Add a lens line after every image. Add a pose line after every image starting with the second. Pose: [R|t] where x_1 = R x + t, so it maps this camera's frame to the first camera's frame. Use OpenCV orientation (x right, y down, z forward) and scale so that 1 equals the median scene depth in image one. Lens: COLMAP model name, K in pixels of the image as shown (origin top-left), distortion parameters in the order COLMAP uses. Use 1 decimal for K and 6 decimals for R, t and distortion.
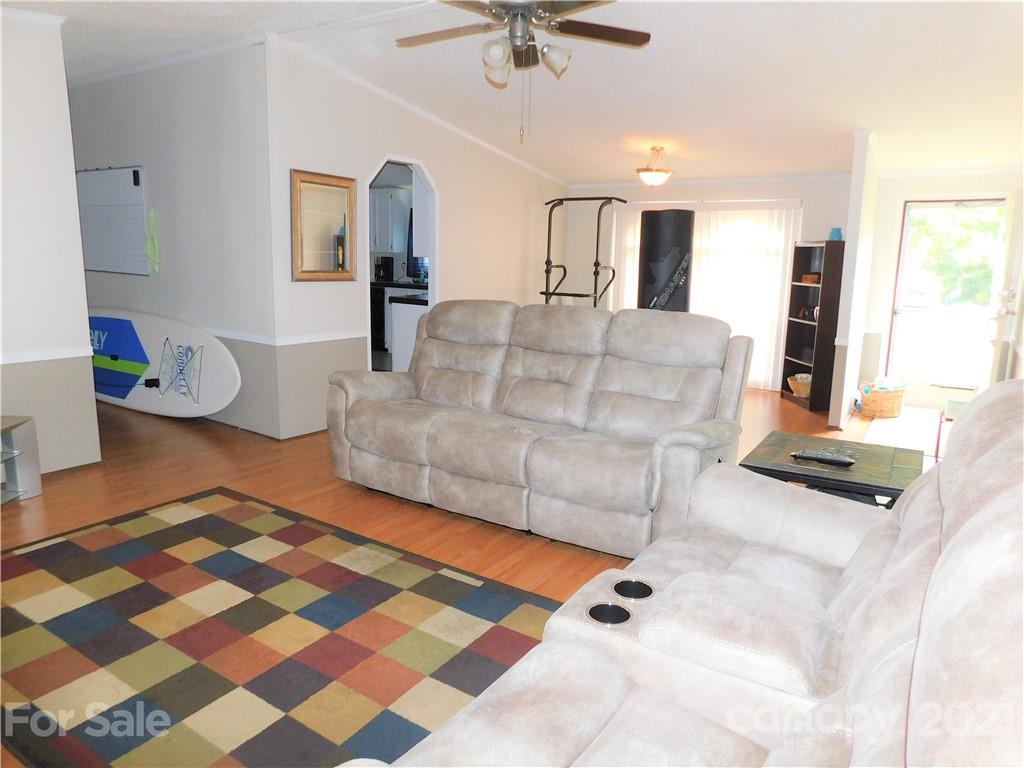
lens RADIAL K [[677.2, 0, 510.4], [0, 677.2, 384.4], [0, 0, 1]] dist [-0.027760, 0.019925]
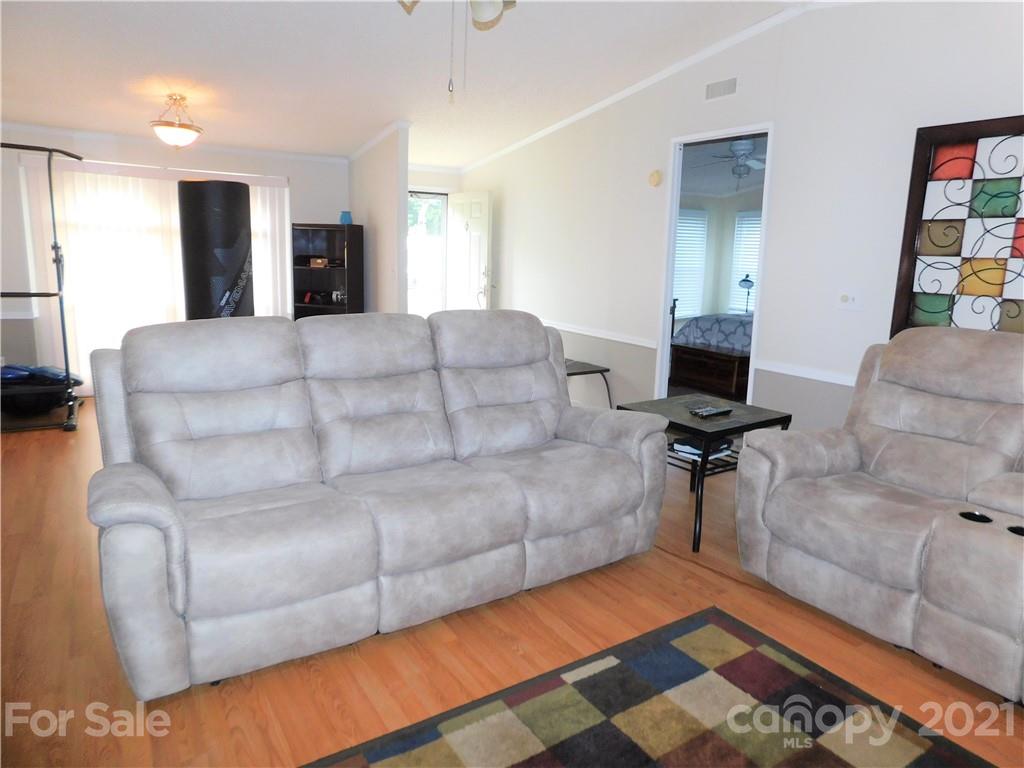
lens RADIAL K [[677.2, 0, 511.2], [0, 677.2, 384.7], [0, 0, 1]] dist [-0.027760, 0.019925]
pose [[0.386675, -0.188288, 0.902790, -0.684123], [0.144977, 0.979174, 0.142123, -0.150373], [-0.910749, 0.075928, 0.405920, 0.665049]]
